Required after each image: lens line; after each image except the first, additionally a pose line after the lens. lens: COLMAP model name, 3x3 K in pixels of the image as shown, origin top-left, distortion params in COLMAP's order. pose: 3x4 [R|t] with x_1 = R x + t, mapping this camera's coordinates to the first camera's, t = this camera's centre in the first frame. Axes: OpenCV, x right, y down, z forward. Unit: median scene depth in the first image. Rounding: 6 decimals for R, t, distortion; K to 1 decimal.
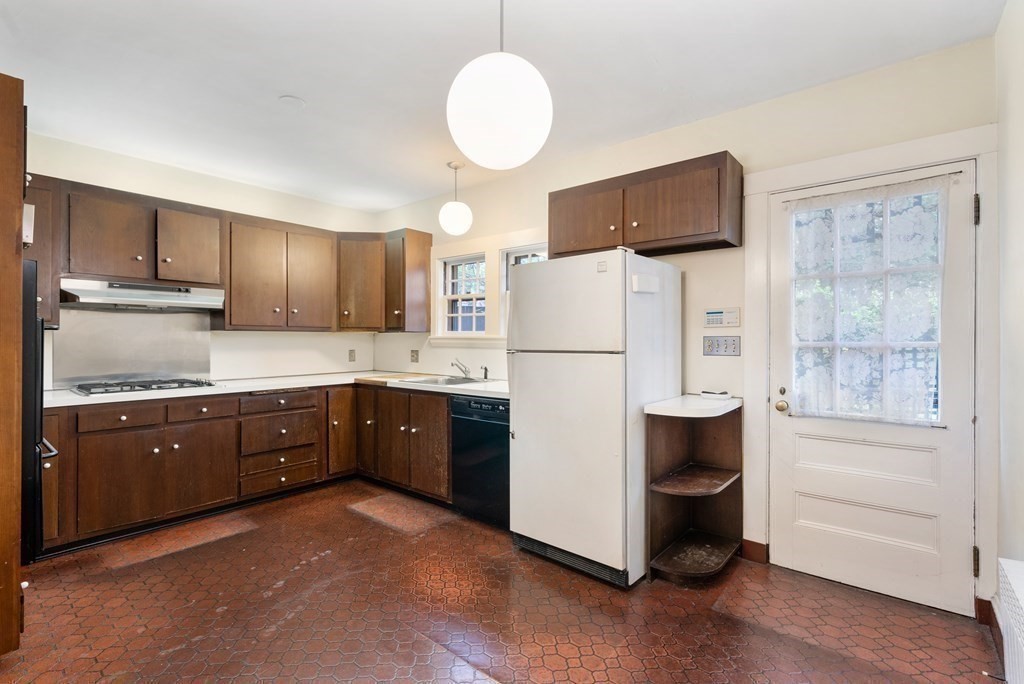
lens RADIAL K [[472.8, 0, 510.0], [0, 472.8, 342.0], [0, 0, 1]] dist [-0.003878, 0.002190]
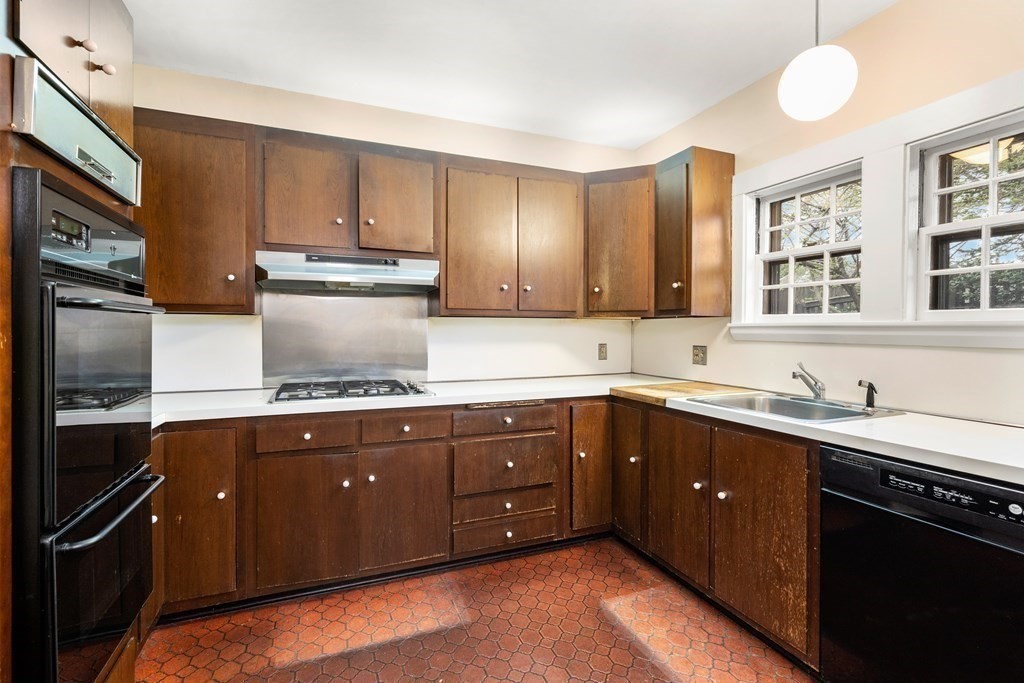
lens RADIAL K [[472.8, 0, 510.6], [0, 472.8, 335.2], [0, 0, 1]] dist [-0.003878, 0.002190]
pose [[0.884187, 0.005172, -0.467104, -0.168194], [-0.003128, 0.999982, 0.005151, 0.000989], [0.467122, -0.003093, 0.884187, 0.413676]]
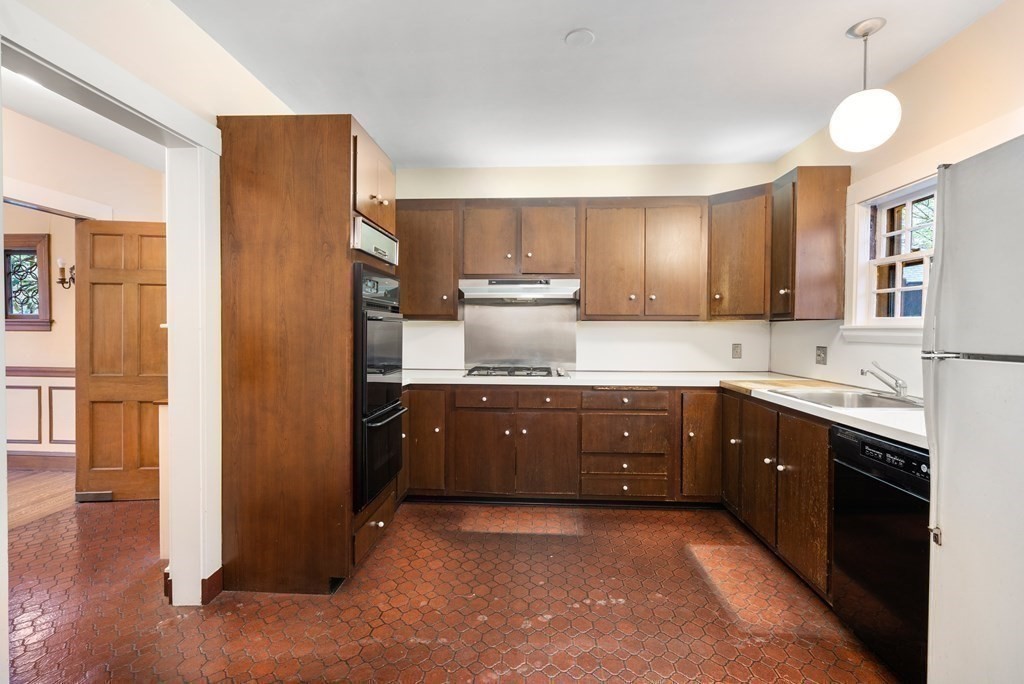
lens RADIAL K [[472.8, 0, 505.3], [0, 472.8, 339.7], [0, 0, 1]] dist [-0.003878, 0.002190]
pose [[0.591282, 0.018323, -0.806257, 0.098315], [-0.008347, 0.999827, 0.016600, 0.000241], [0.806422, -0.003086, 0.591333, 0.304489]]
